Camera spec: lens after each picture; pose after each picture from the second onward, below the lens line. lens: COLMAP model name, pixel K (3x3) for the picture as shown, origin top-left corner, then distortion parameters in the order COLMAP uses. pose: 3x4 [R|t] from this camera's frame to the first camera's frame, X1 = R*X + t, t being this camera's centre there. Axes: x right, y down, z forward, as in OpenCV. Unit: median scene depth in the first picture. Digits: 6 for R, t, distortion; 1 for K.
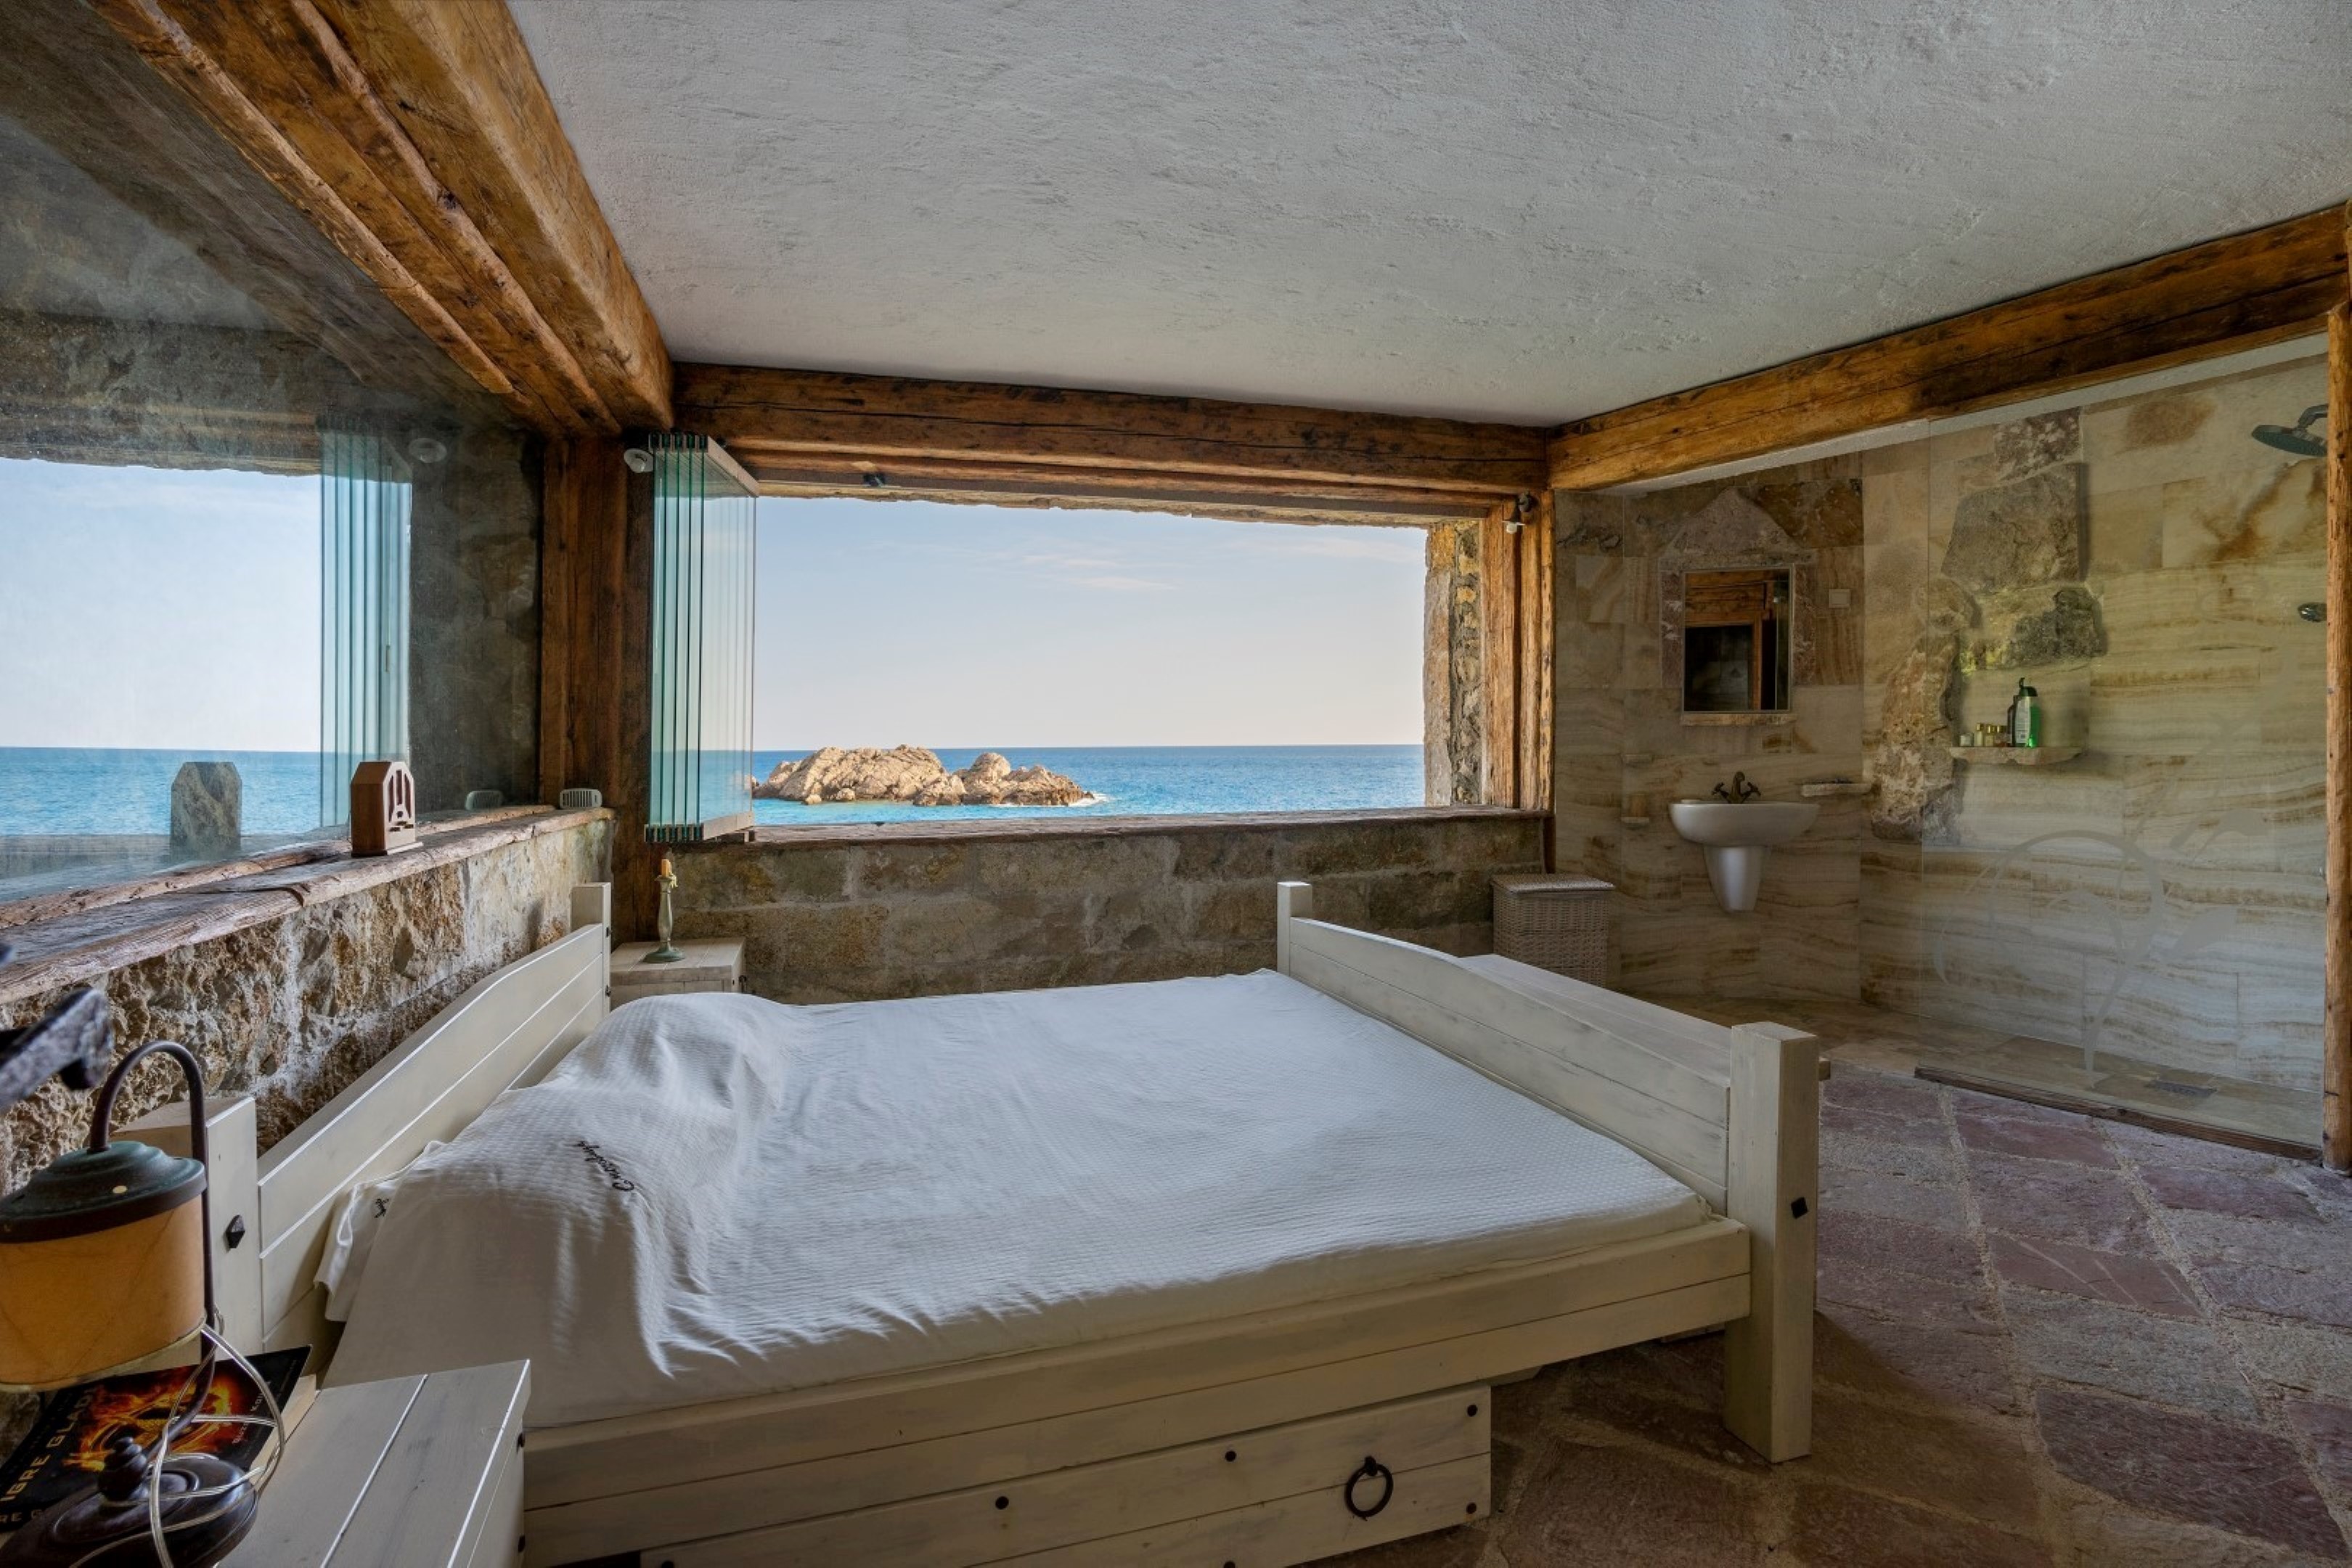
lens RADIAL K [[1094.7, 0, 1163.5], [0, 1094.7, 733.8], [0, 0, 1]] dist [-0.050495, 0.016208]
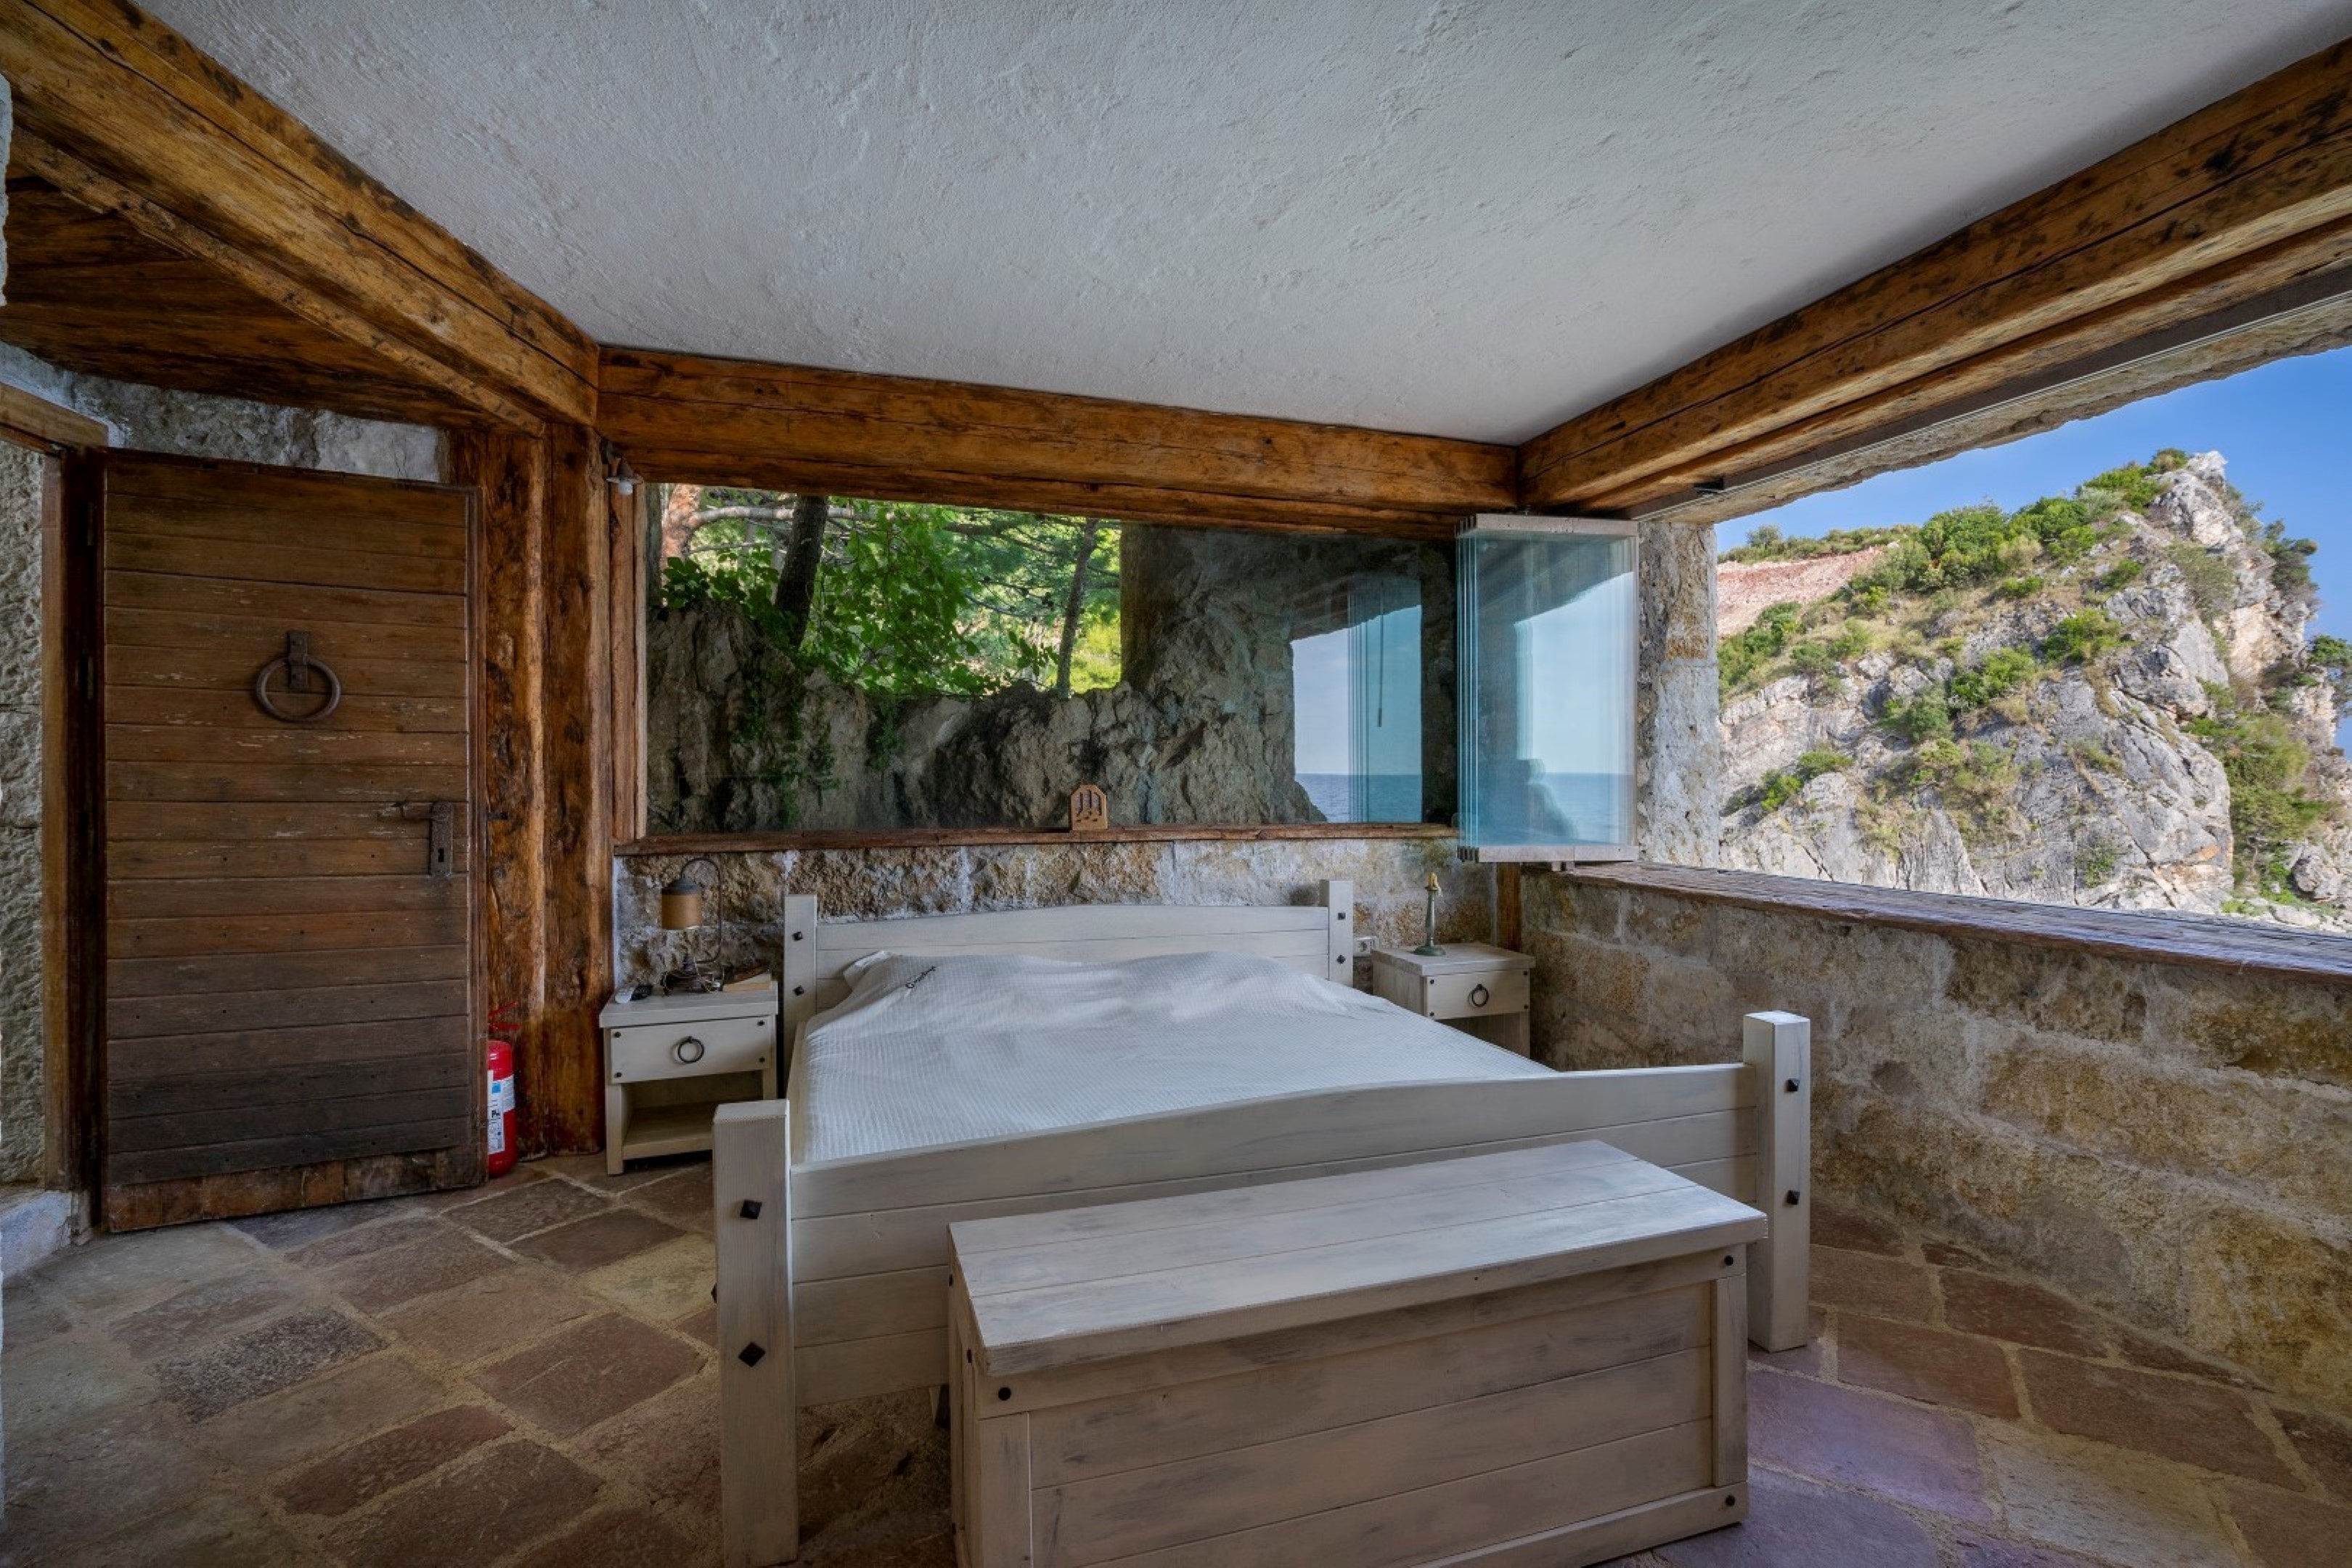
lens RADIAL K [[1094.7, 0, 1189.8], [0, 1094.7, 761.9], [0, 0, 1]] dist [-0.050495, 0.016208]
pose [[0.013517, -0.004998, -0.999896, 0.630937], [-0.000321, 0.999987, -0.005003, -0.003329], [0.999909, 0.000388, 0.013516, 0.570171]]
